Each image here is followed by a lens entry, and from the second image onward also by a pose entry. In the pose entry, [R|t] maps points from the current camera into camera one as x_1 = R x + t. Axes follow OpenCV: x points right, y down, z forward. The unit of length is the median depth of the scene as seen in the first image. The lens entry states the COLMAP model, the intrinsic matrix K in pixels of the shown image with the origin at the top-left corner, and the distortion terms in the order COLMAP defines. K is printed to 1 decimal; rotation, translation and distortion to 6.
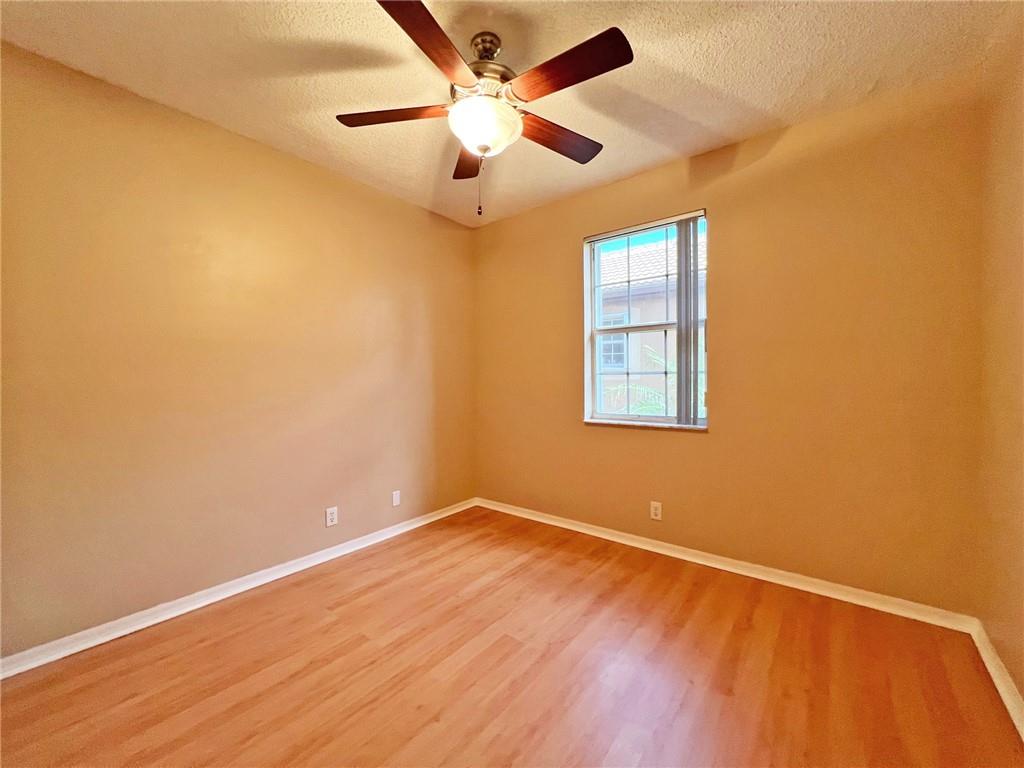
lens RADIAL K [[411.0, 0, 508.1], [0, 411.0, 384.4], [0, 0, 1]] dist [-0.000940, 0.000485]
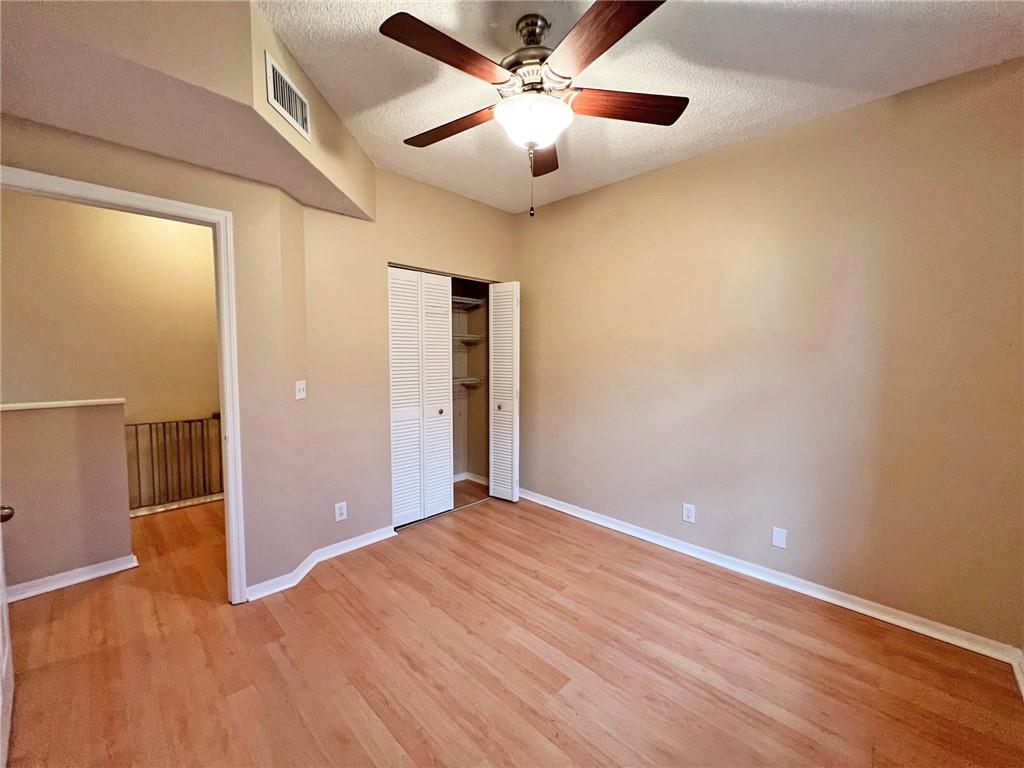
lens RADIAL K [[411.0, 0, 507.8], [0, 411.0, 381.5], [0, 0, 1]] dist [-0.000940, 0.000485]
pose [[-0.103819, 0.069233, -0.992184, 0.696327], [-0.028798, 0.996947, 0.072579, -0.063780], [0.994179, 0.036108, -0.101508, 0.791903]]
